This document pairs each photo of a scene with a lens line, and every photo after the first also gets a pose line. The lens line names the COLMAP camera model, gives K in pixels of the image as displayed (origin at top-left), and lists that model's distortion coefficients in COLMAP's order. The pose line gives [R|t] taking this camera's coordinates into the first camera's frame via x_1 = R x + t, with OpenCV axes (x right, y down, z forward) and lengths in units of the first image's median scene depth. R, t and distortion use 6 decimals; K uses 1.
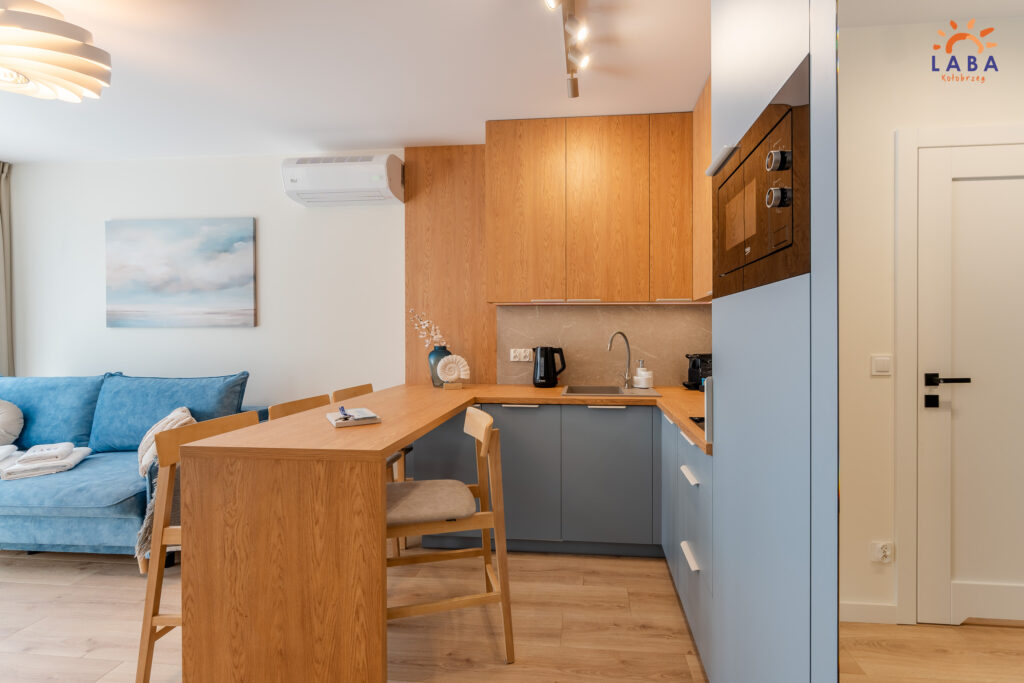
lens RADIAL K [[414.8, 0, 529.2], [0, 414.8, 335.3], [0, 0, 1]] dist [0.003717, -0.002112]
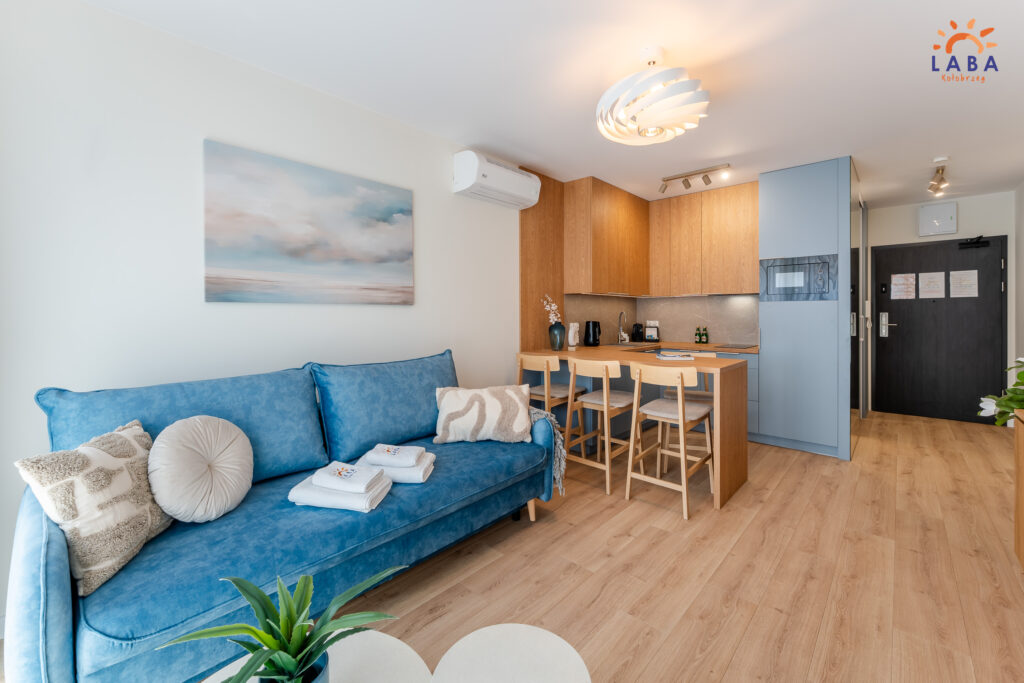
lens RADIAL K [[414.8, 0, 518.8], [0, 414.8, 312.0], [0, 0, 1]] dist [0.003717, -0.002112]
pose [[0.613818, 0.002625, 0.789443, -1.469355], [0.003321, 0.999977, -0.005907, 0.001524], [-0.789441, 0.006248, 0.613795, 0.256389]]
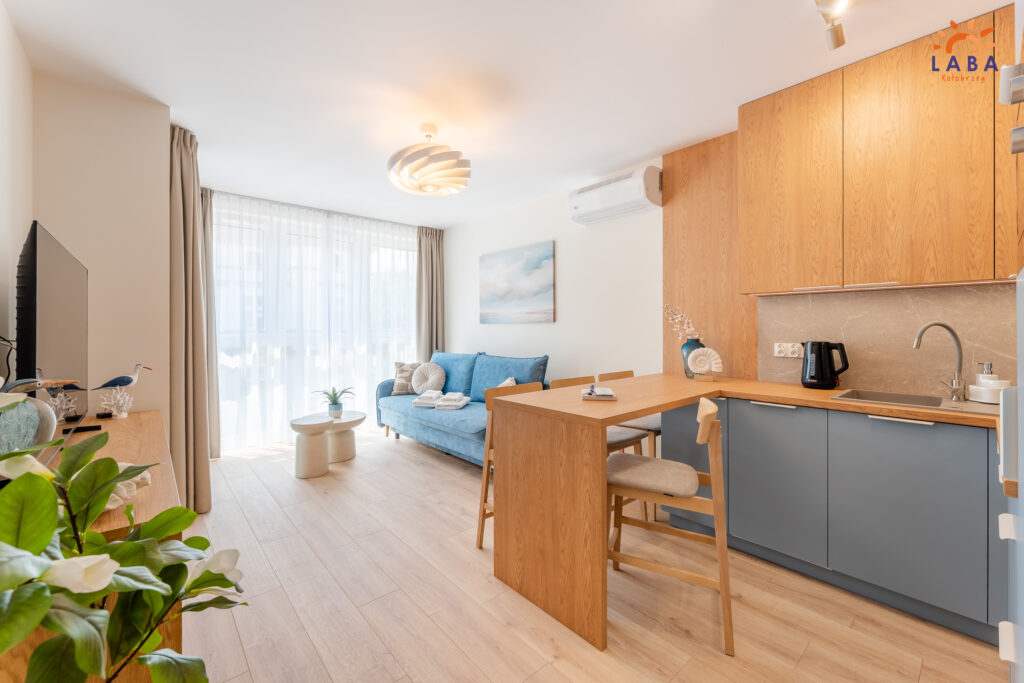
lens RADIAL K [[414.8, 0, 512.6], [0, 414.8, 324.7], [0, 0, 1]] dist [0.003717, -0.002112]
pose [[0.724974, -0.008319, -0.688726, 0.181185], [0.001078, 0.999940, -0.010943, 0.001773], [0.688775, 0.007191, 0.724939, -0.061288]]
